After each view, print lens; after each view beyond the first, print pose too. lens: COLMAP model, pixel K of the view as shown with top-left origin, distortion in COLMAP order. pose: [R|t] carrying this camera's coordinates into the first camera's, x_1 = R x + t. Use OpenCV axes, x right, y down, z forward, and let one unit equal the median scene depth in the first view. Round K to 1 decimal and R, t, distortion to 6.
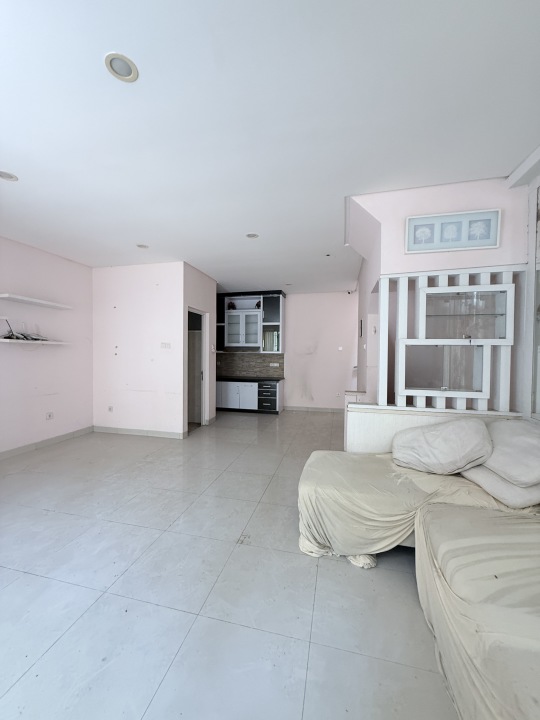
lens RADIAL K [[285.9, 0, 270.7], [0, 285.9, 359.1], [0, 0, 1]] dist [0.000624, 0.000176]
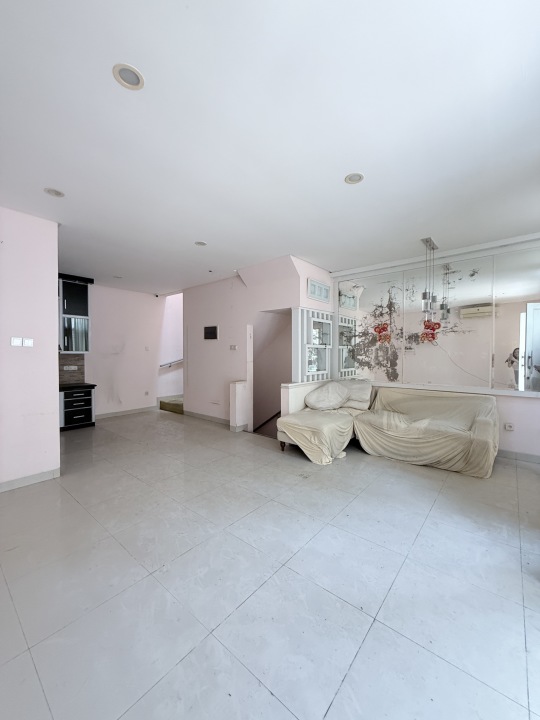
lens RADIAL K [[287.1, 0, 269.3], [0, 287.1, 357.8], [0, 0, 1]] dist [-0.000463, -0.000094]
pose [[0.443571, -0.019539, 0.896026, -1.205197], [0.024546, 0.999652, 0.009647, -0.006323], [-0.895903, 0.017715, 0.443896, 0.387655]]
